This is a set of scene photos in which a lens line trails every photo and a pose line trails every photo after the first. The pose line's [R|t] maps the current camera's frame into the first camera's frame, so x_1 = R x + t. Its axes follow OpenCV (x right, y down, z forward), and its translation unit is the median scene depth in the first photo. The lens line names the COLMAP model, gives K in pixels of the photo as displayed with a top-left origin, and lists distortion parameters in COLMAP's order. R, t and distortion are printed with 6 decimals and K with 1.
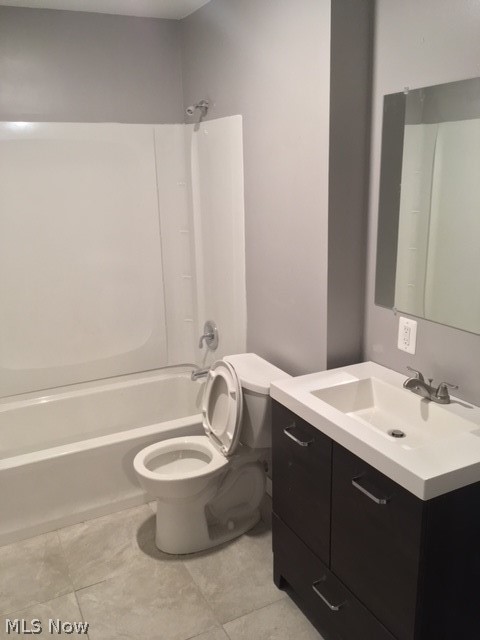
lens RADIAL K [[541.9, 0, 243.1], [0, 541.9, 321.7], [0, 0, 1]] dist [0.047691, -0.075989]
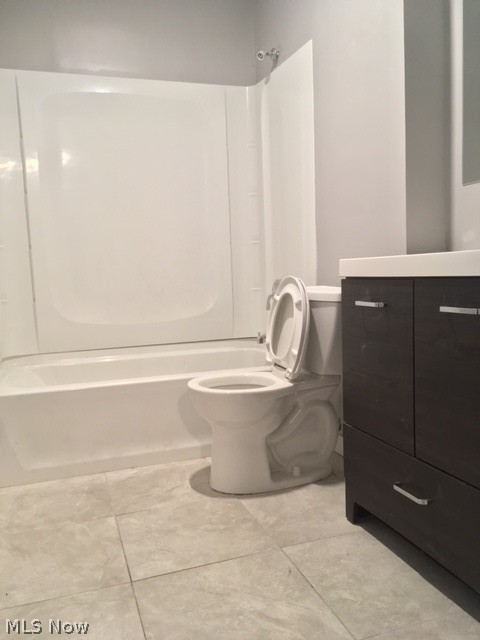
lens RADIAL K [[541.9, 0, 240.8], [0, 541.9, 319.4], [0, 0, 1]] dist [0.047691, -0.075989]
pose [[0.989264, 0.002525, -0.146117, 0.016721], [-0.025971, 0.986973, -0.158778, 0.290706], [0.143813, 0.160868, 0.976442, 0.113099]]
